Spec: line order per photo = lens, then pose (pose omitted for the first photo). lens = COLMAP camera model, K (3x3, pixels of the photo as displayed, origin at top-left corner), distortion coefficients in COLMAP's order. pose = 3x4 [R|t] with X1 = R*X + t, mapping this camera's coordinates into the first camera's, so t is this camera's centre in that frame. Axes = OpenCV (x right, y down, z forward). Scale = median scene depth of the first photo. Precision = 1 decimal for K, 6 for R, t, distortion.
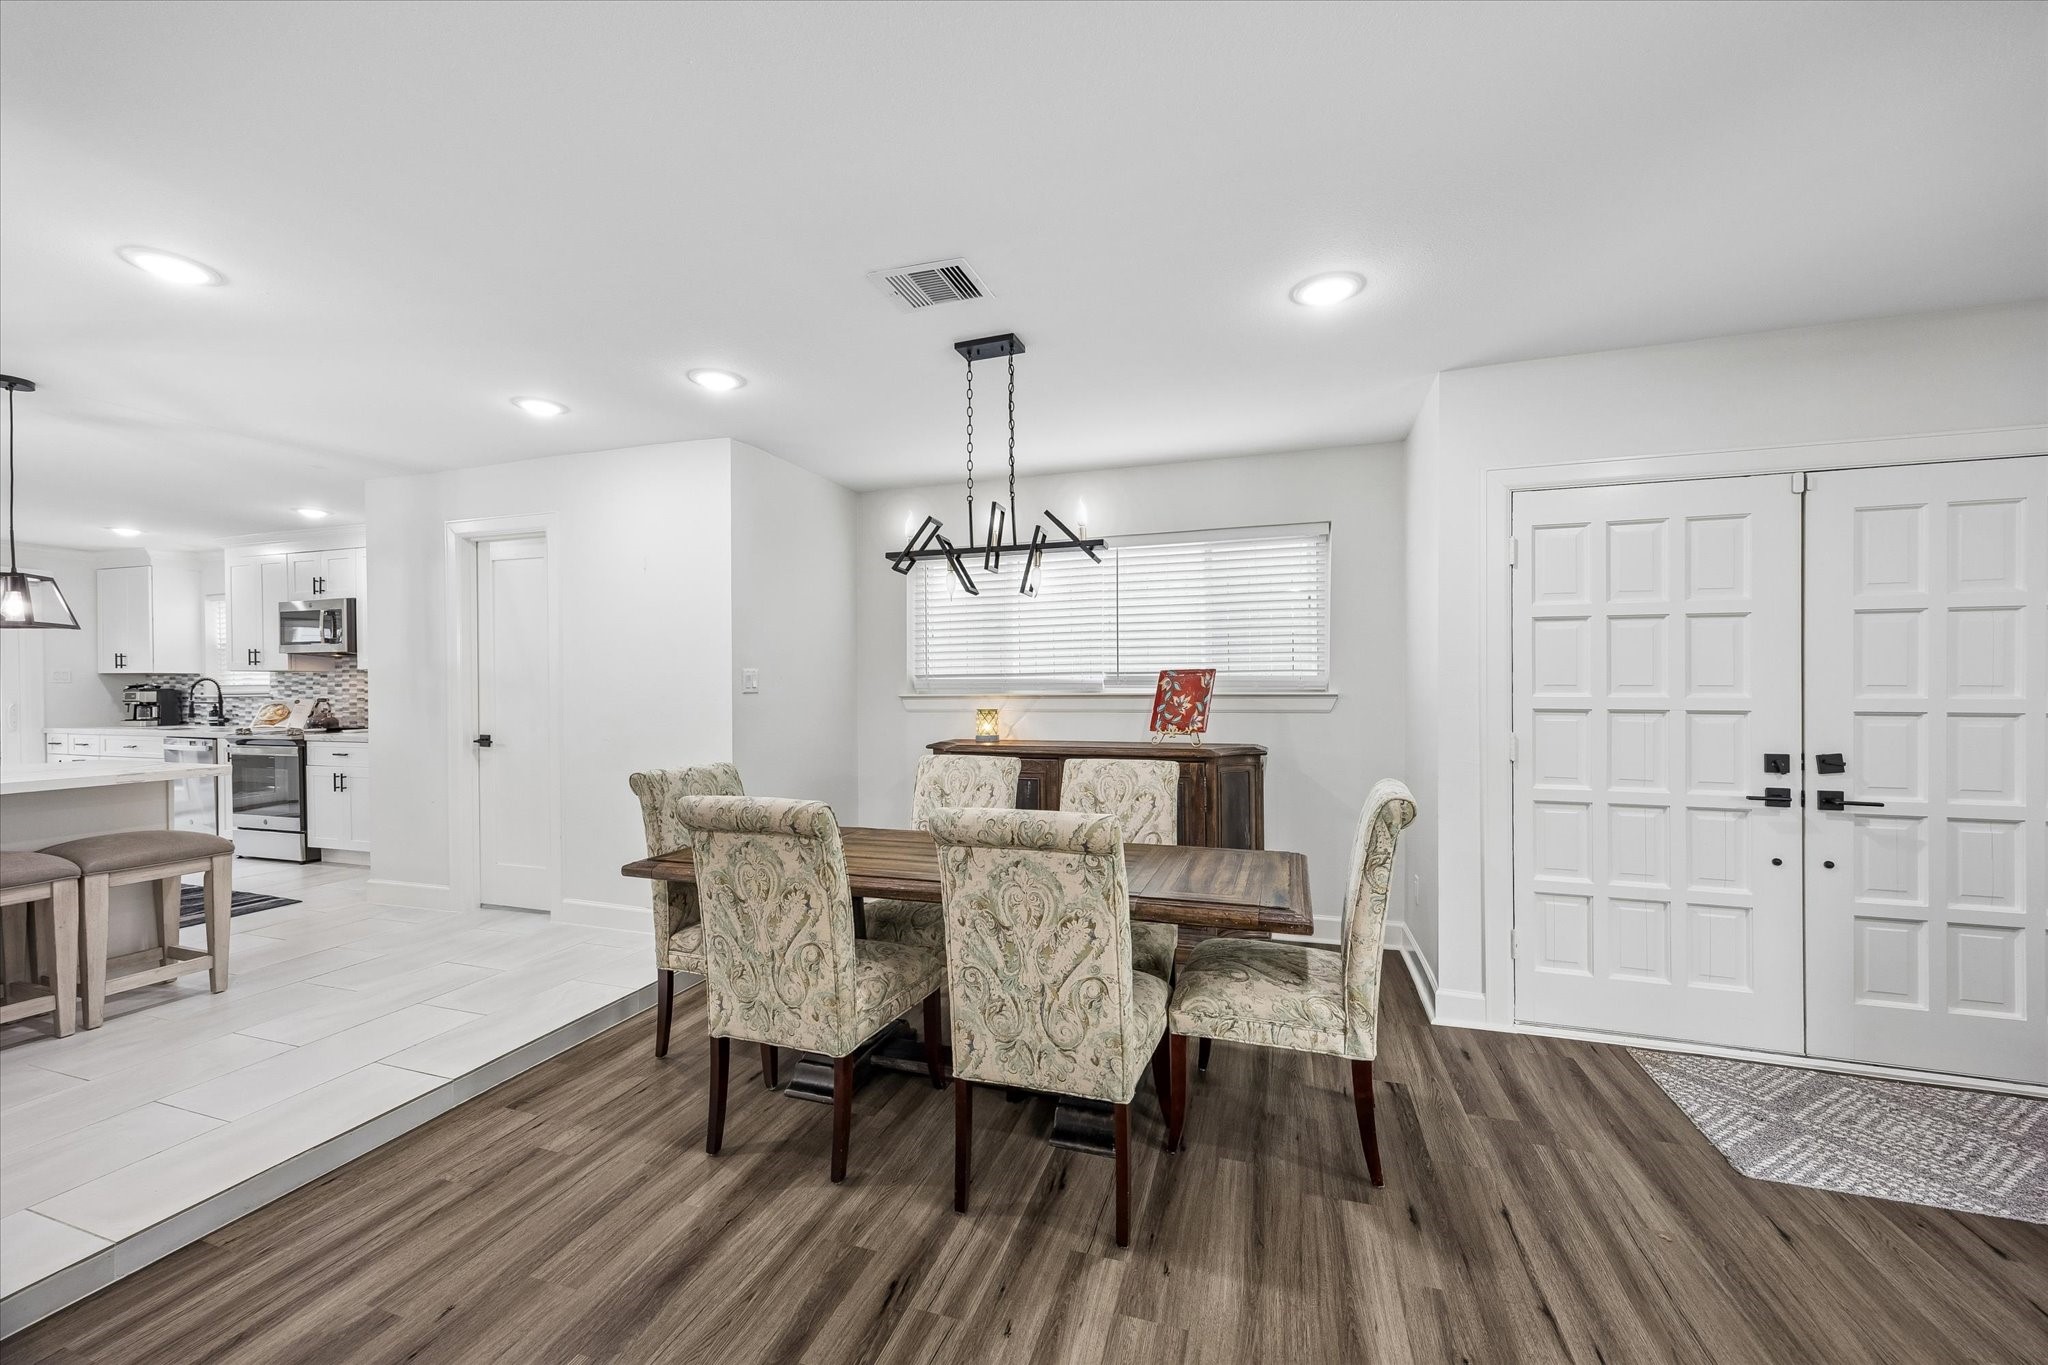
lens RADIAL K [[774.8, 0, 1021.9], [0, 774.8, 690.4], [0, 0, 1]] dist [0.002811, 0.000375]
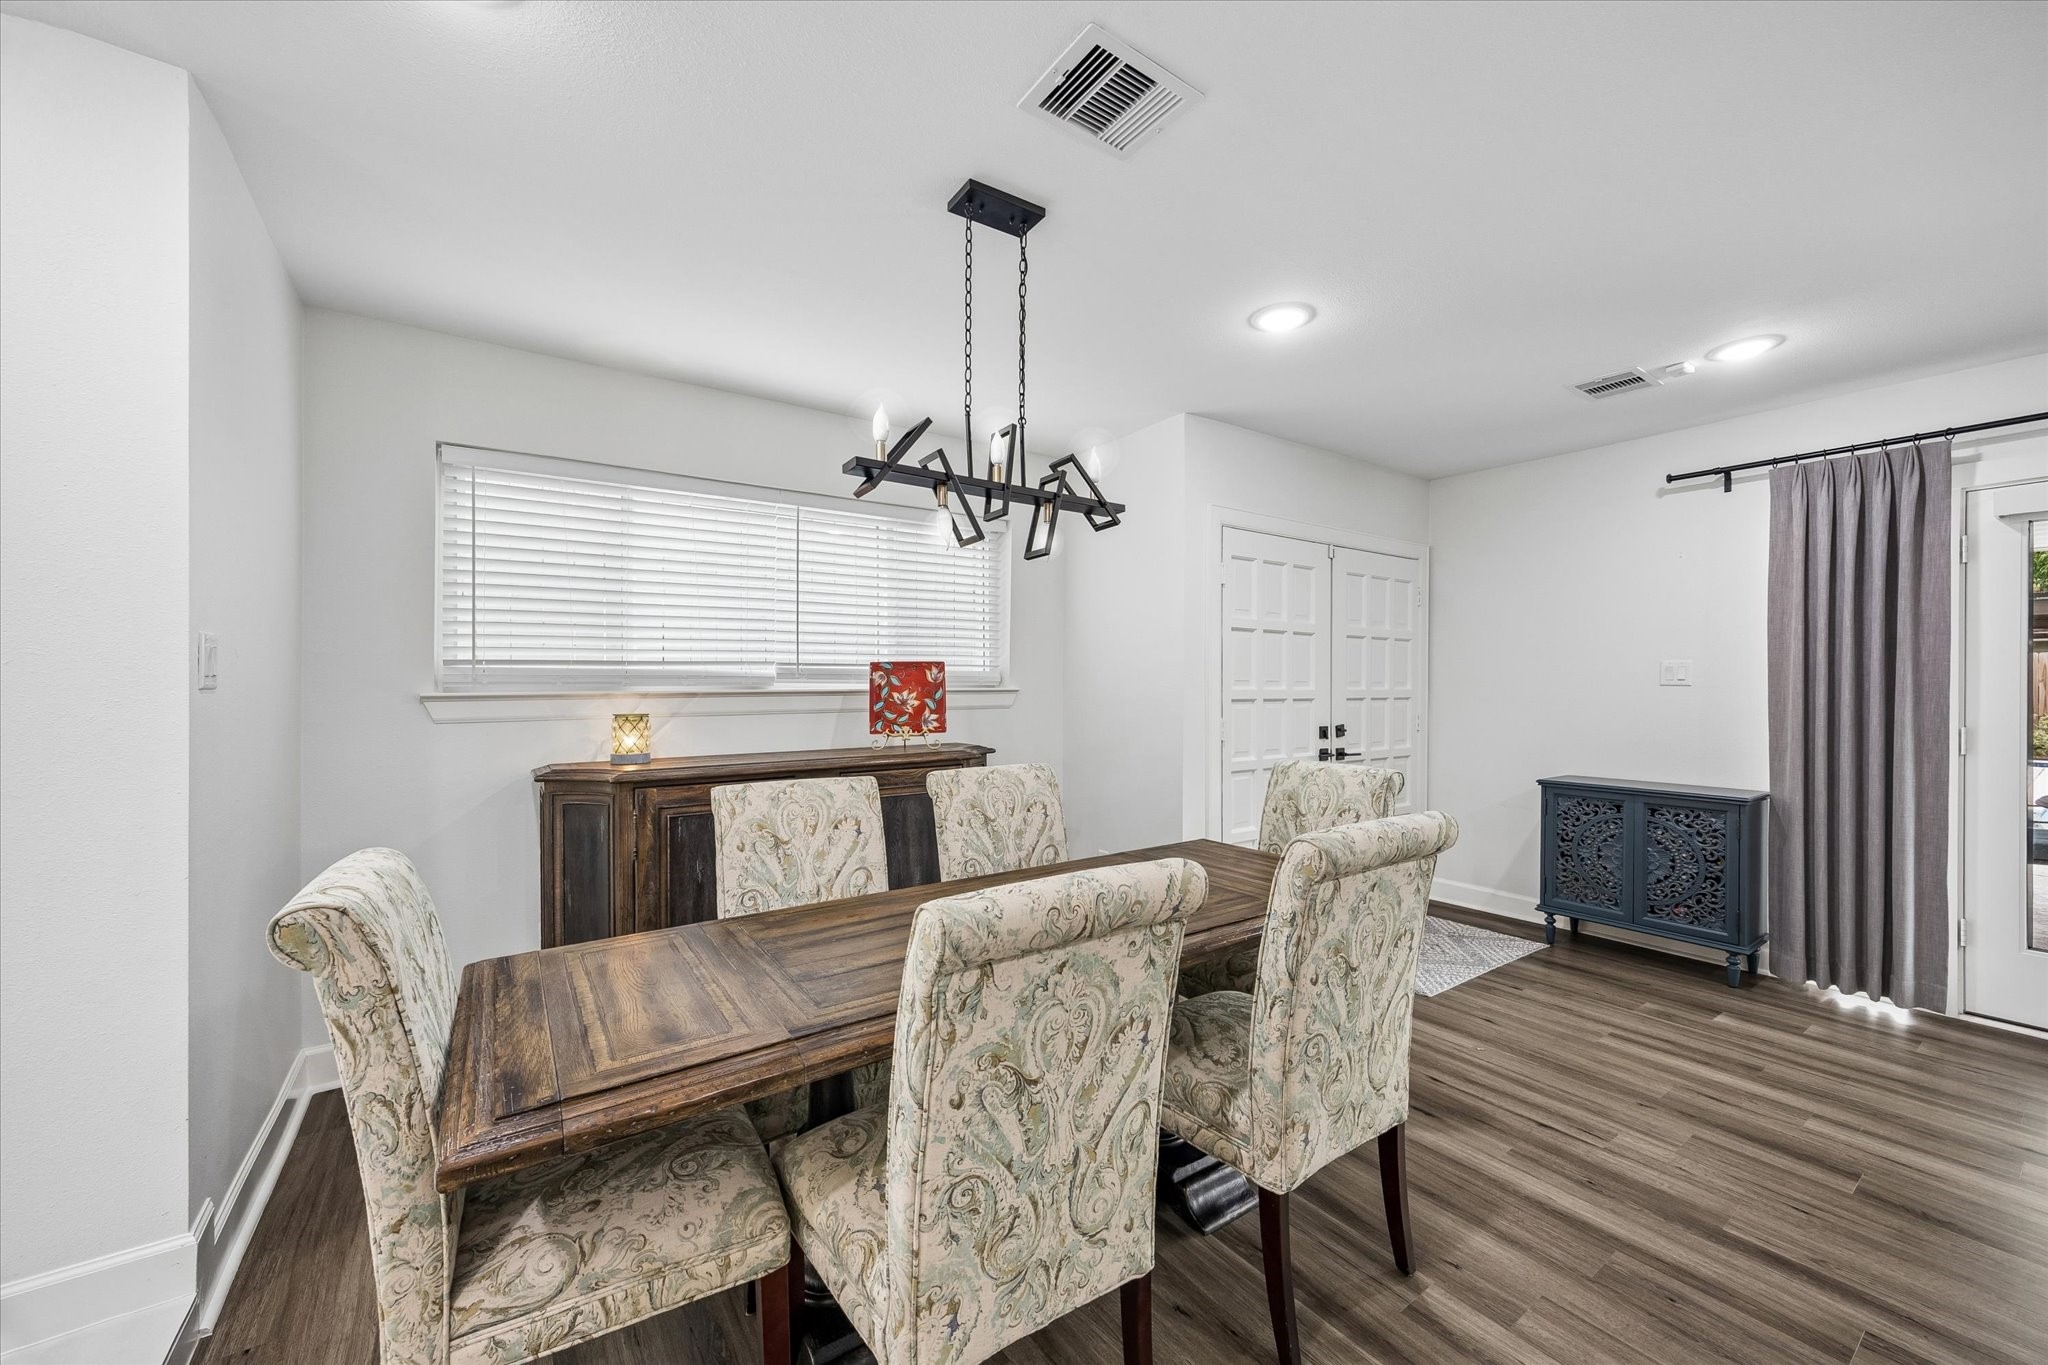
lens RADIAL K [[780.9, 0, 1024.7], [0, 780.9, 679.8], [0, 0, 1]] dist [0.000528, 0.000153]
pose [[0.600112, 0.008238, 0.799873, -0.531599], [0.003357, 0.999912, -0.012817, 0.006762], [-0.799909, 0.010377, 0.600032, 0.467788]]
